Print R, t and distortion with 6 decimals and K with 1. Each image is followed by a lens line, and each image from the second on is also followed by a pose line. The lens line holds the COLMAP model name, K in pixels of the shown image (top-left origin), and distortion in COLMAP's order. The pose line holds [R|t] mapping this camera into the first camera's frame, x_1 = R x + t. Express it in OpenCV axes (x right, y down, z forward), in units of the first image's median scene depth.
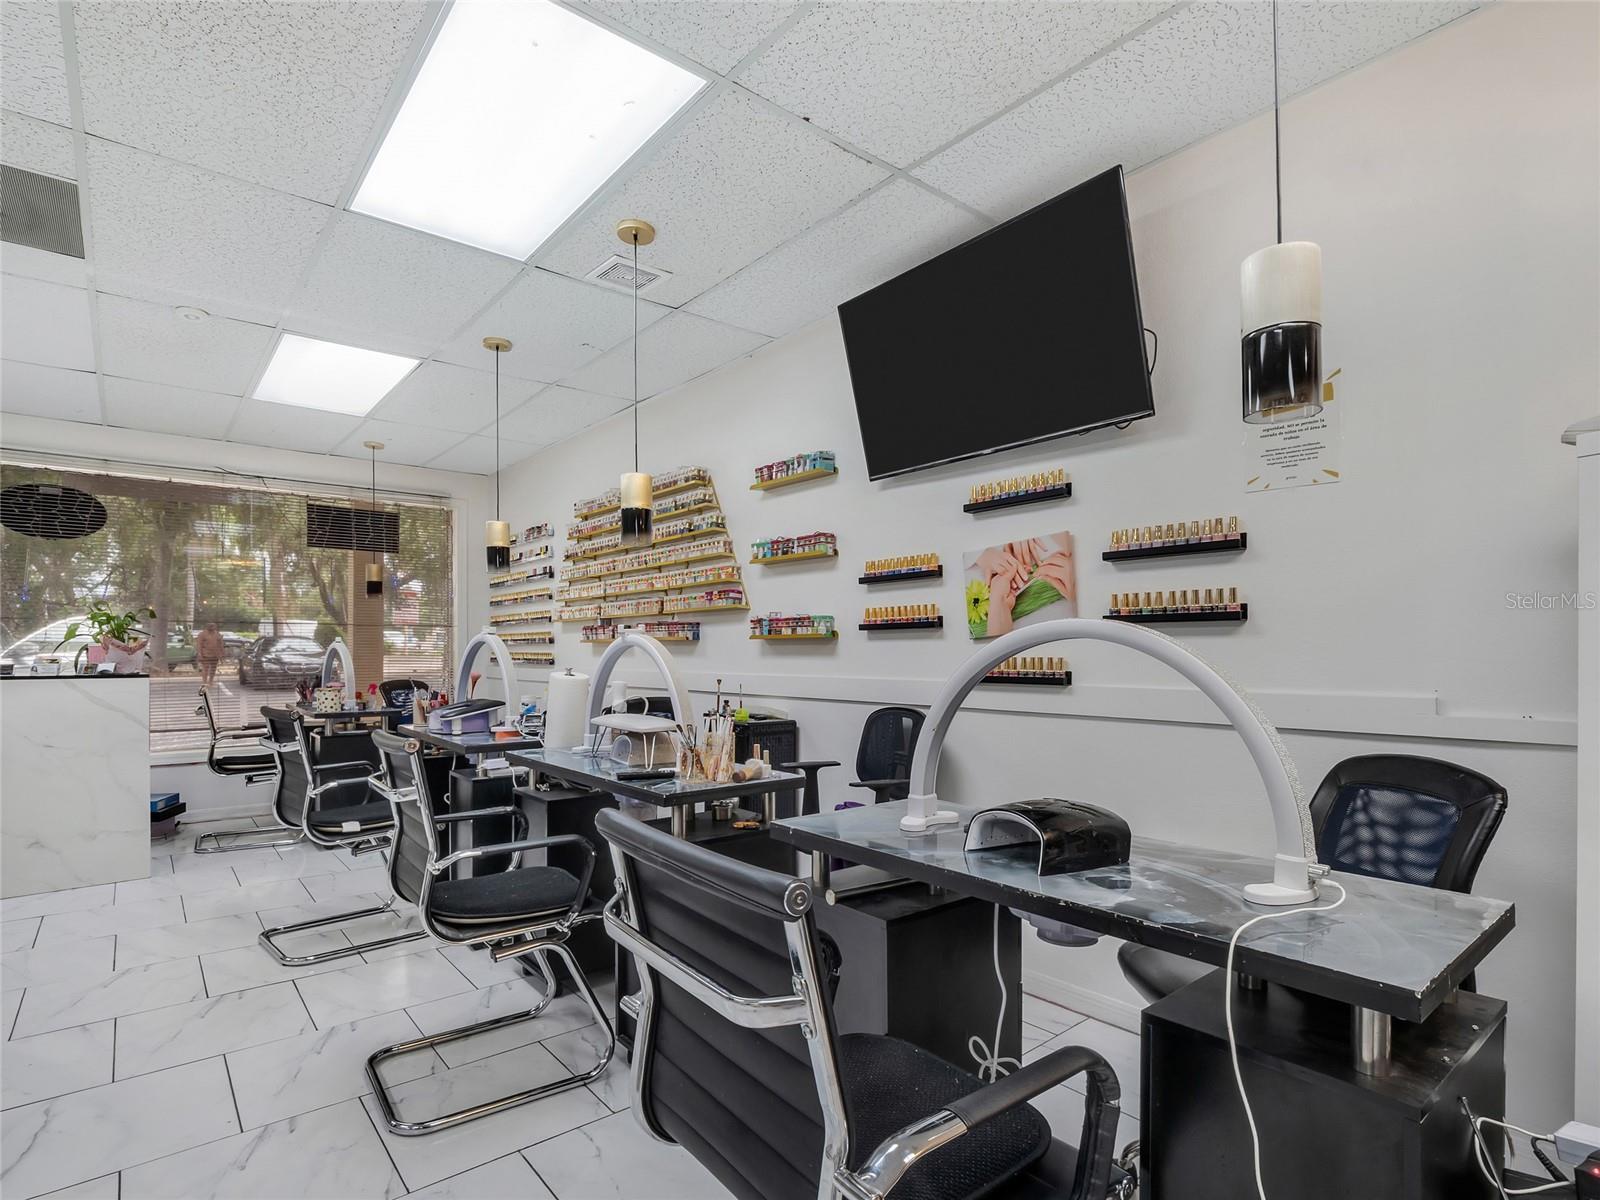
lens RADIAL K [[809.6, 0, 801.0], [0, 809.6, 653.8], [0, 0, 1]] dist [-0.004440, -0.000994]
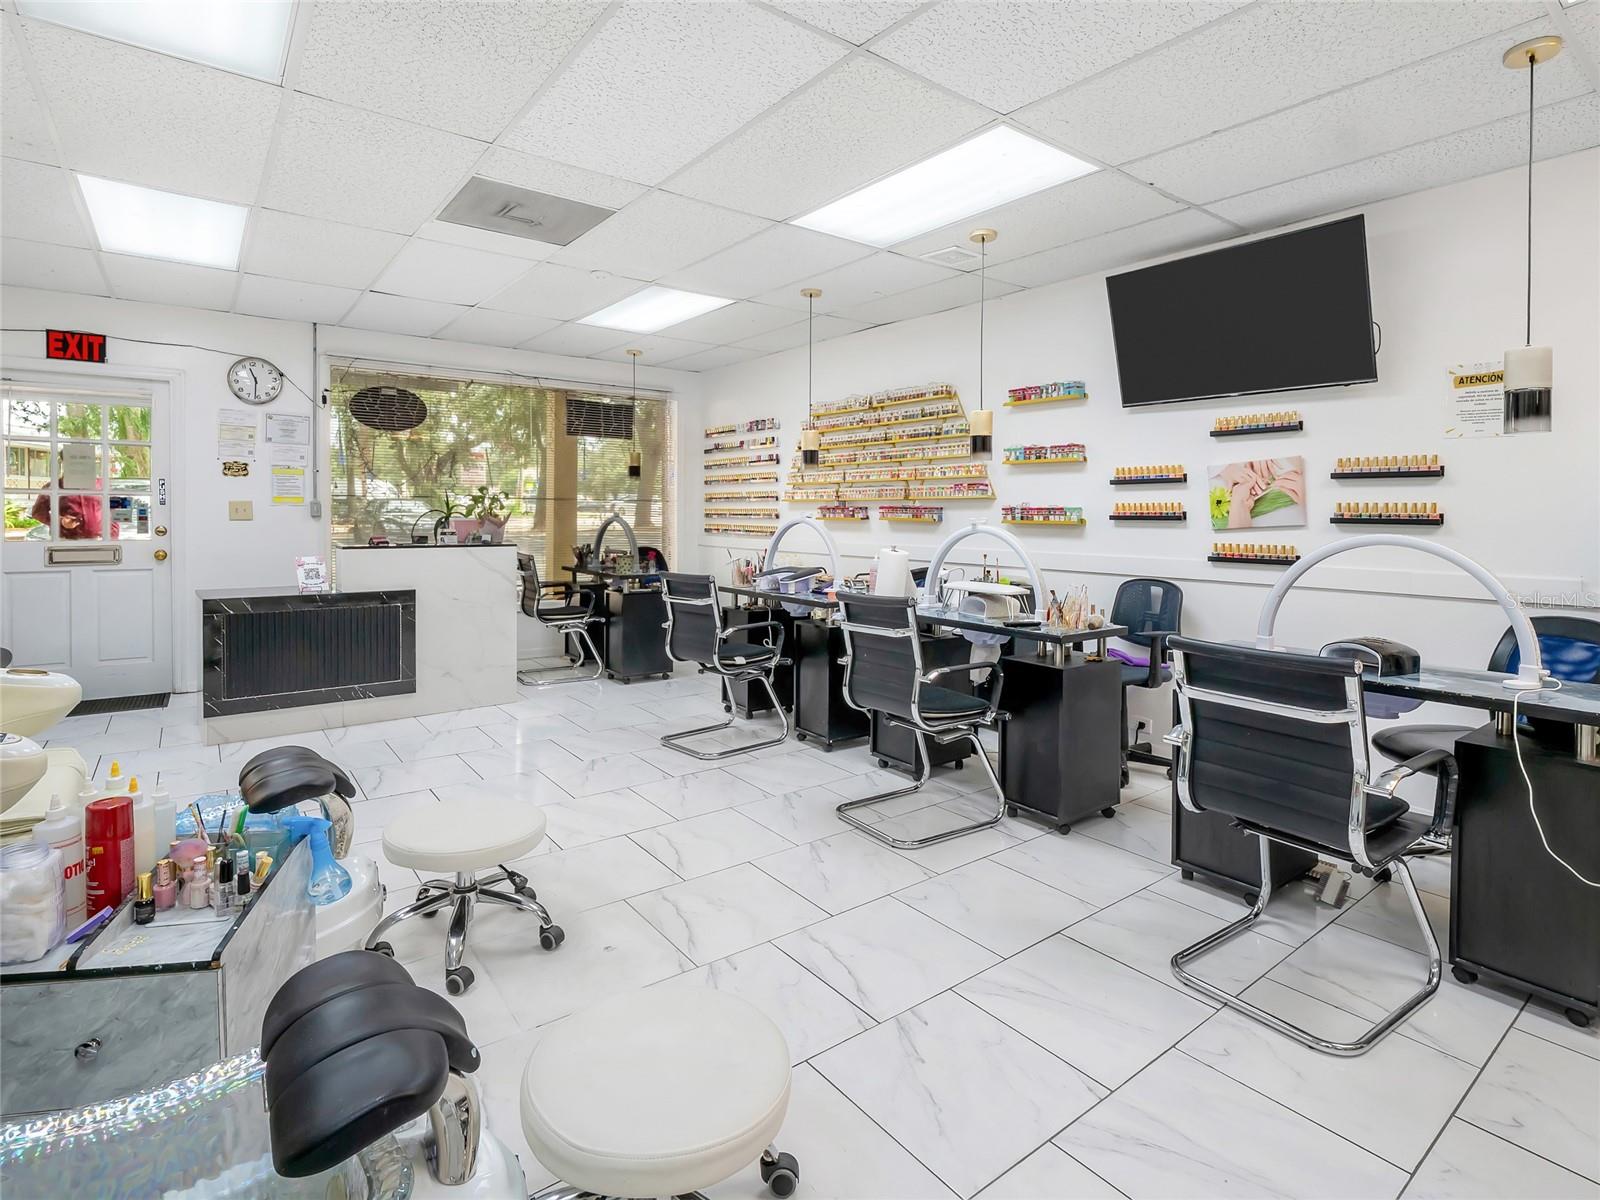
lens RADIAL K [[810.9, 0, 808.0], [0, 810.9, 532.9], [0, 0, 1]] dist [-0.020670, -0.000409]
pose [[0.999213, 0.011766, -0.037892, -0.337447], [-0.010958, 0.999709, 0.021472, -0.027909], [0.038134, -0.021040, 0.999051, -0.308655]]
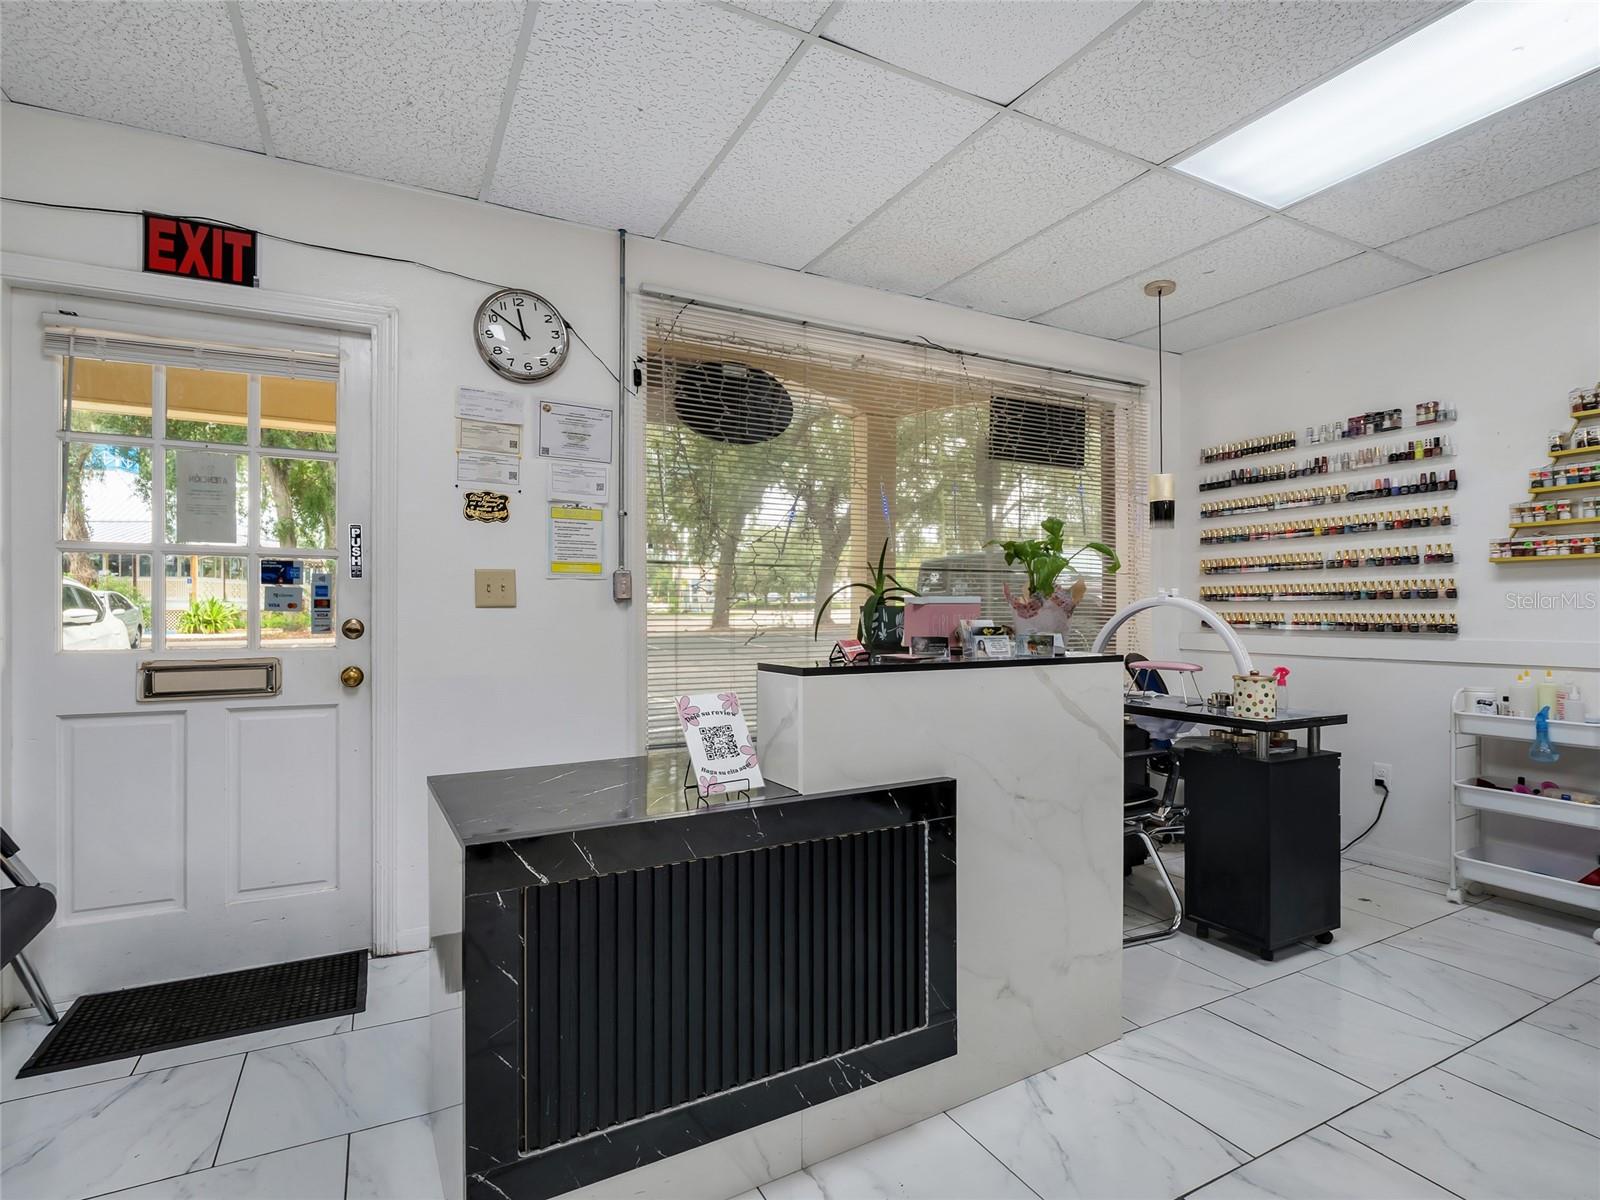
lens RADIAL K [[811.8, 0, 774.5], [0, 811.8, 610.3], [0, 0, 1]] dist [-0.002929, -0.001277]
pose [[0.976776, 0.001769, -0.214256, -1.064540], [-0.002718, 0.999988, -0.004135, -0.001421], [0.214246, 0.004622, 0.976769, 0.491183]]
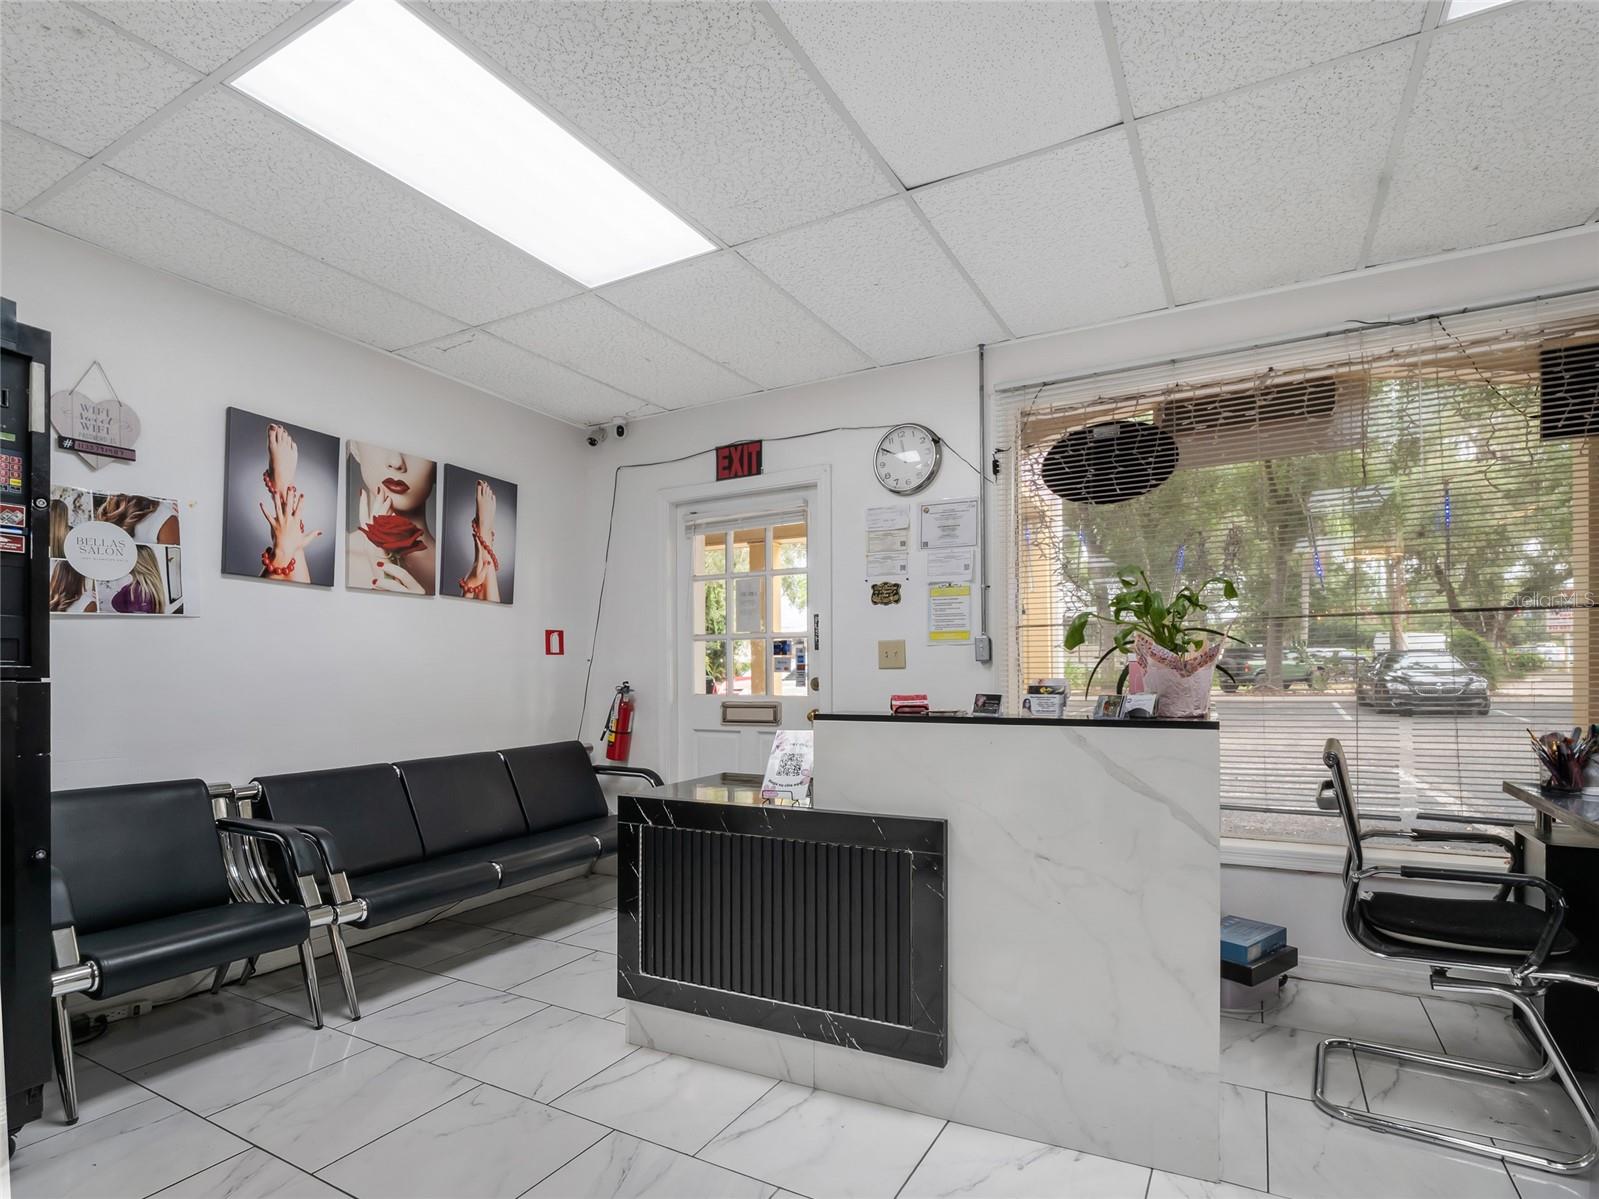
lens RADIAL K [[812.0, 0, 801.4], [0, 812.0, 670.0], [0, 0, 1]] dist [0.005100, 0.000045]
pose [[0.360729, -0.004415, -0.932660, -0.549097], [0.002975, 0.999989, -0.003583, -0.001838], [0.932666, -0.001482, 0.360738, 0.724404]]
